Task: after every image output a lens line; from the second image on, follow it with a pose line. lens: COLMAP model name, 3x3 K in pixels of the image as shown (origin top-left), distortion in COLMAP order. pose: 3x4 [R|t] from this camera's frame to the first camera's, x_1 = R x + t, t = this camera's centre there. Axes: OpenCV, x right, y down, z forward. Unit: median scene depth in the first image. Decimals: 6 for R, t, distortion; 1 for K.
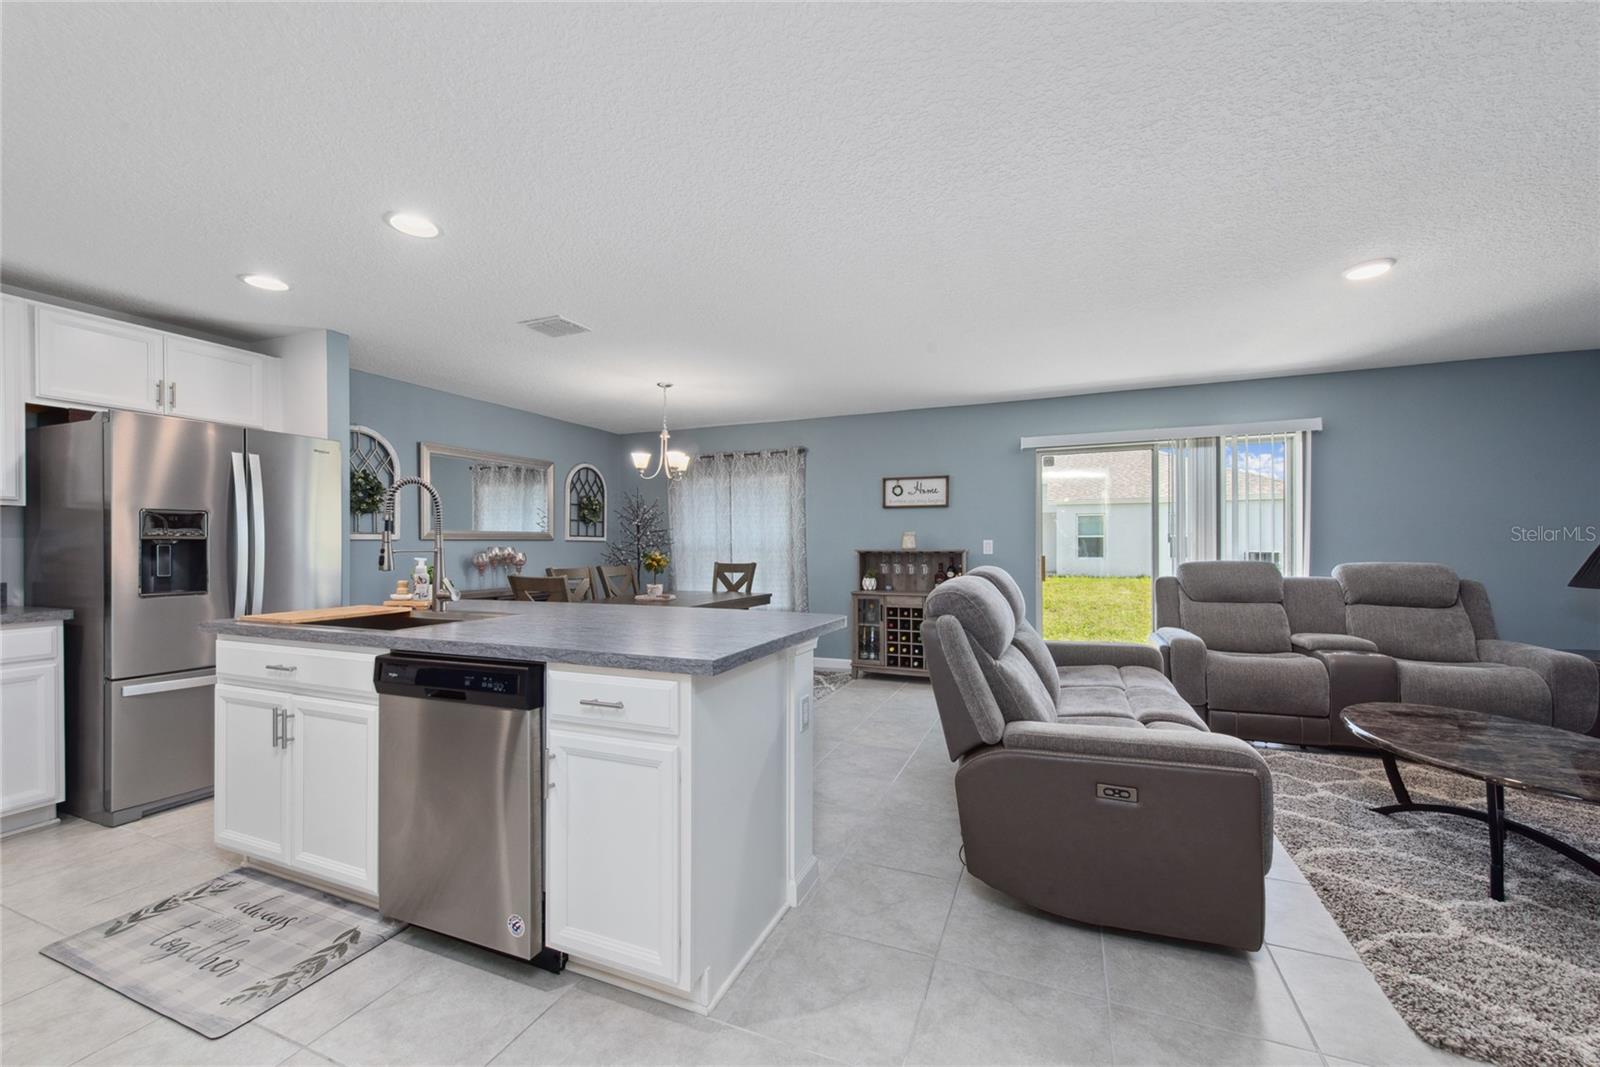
lens RADIAL K [[626.6, 0, 799.7], [0, 626.6, 544.3], [0, 0, 1]] dist [0.009356, 0.000025]
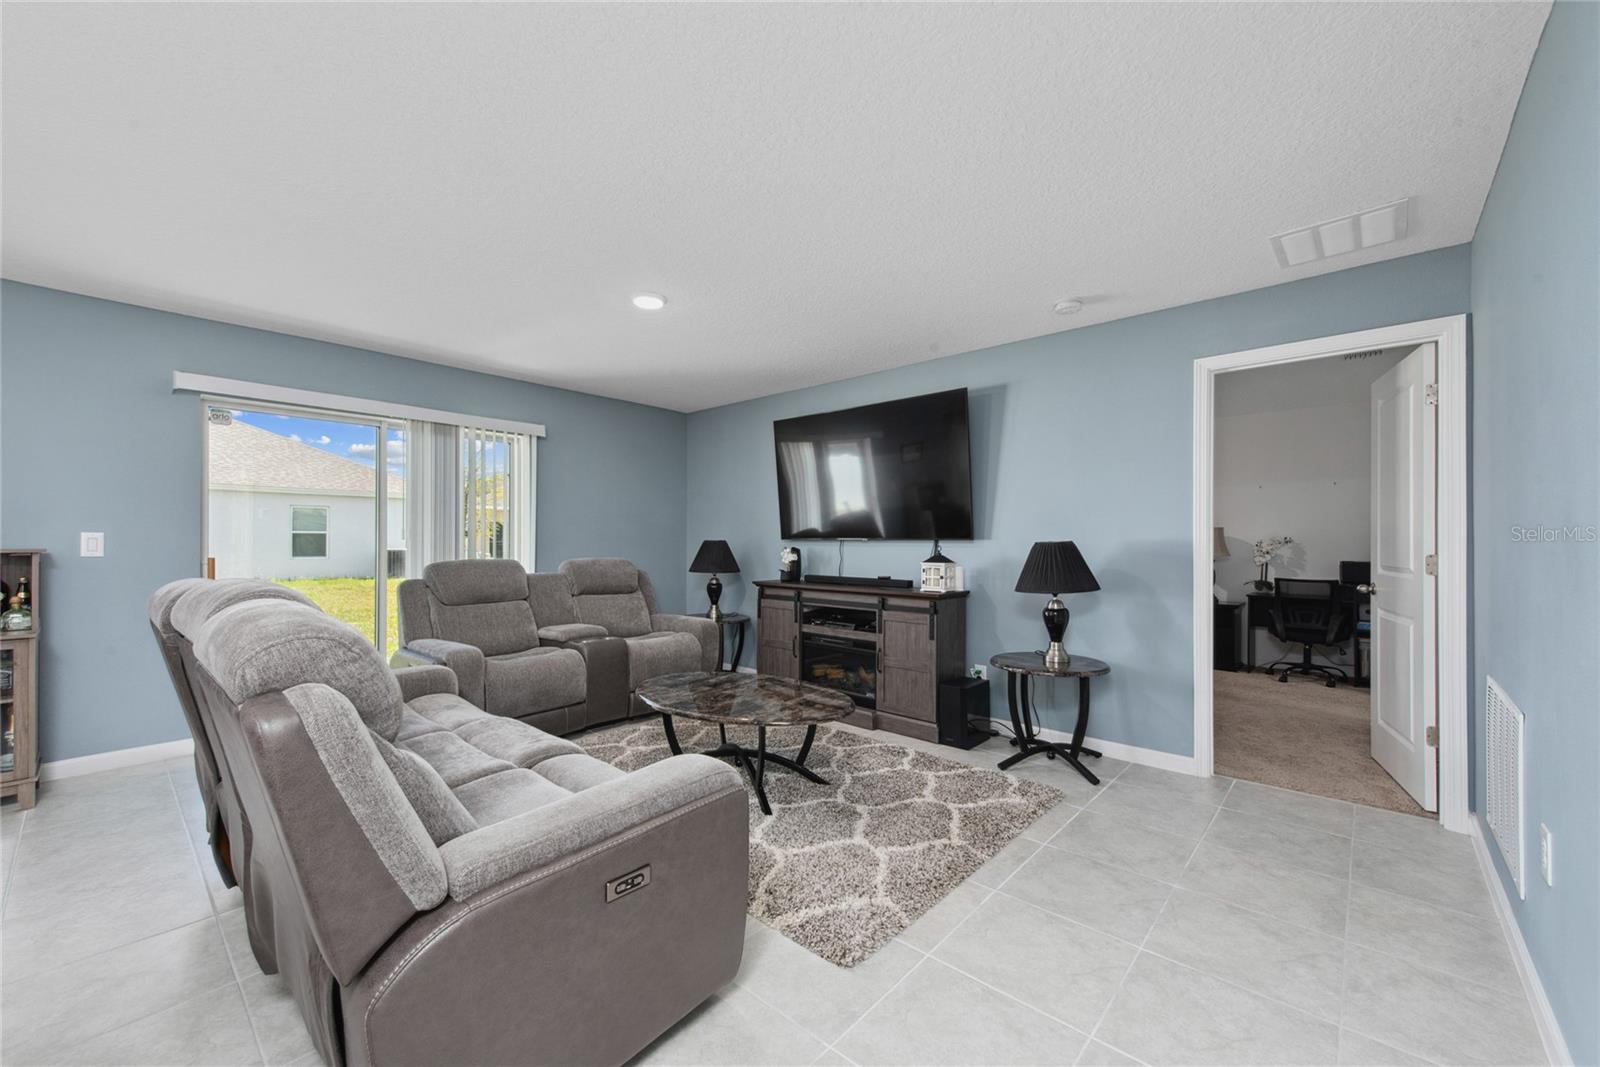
lens RADIAL K [[626.6, 0, 805.8], [0, 626.6, 541.1], [0, 0, 1]] dist [0.009356, 0.000025]
pose [[0.325052, 0.006329, 0.945675, -0.059620], [-0.005331, 0.999974, -0.004860, 0.001557], [-0.945681, -0.003462, 0.325077, 0.297185]]
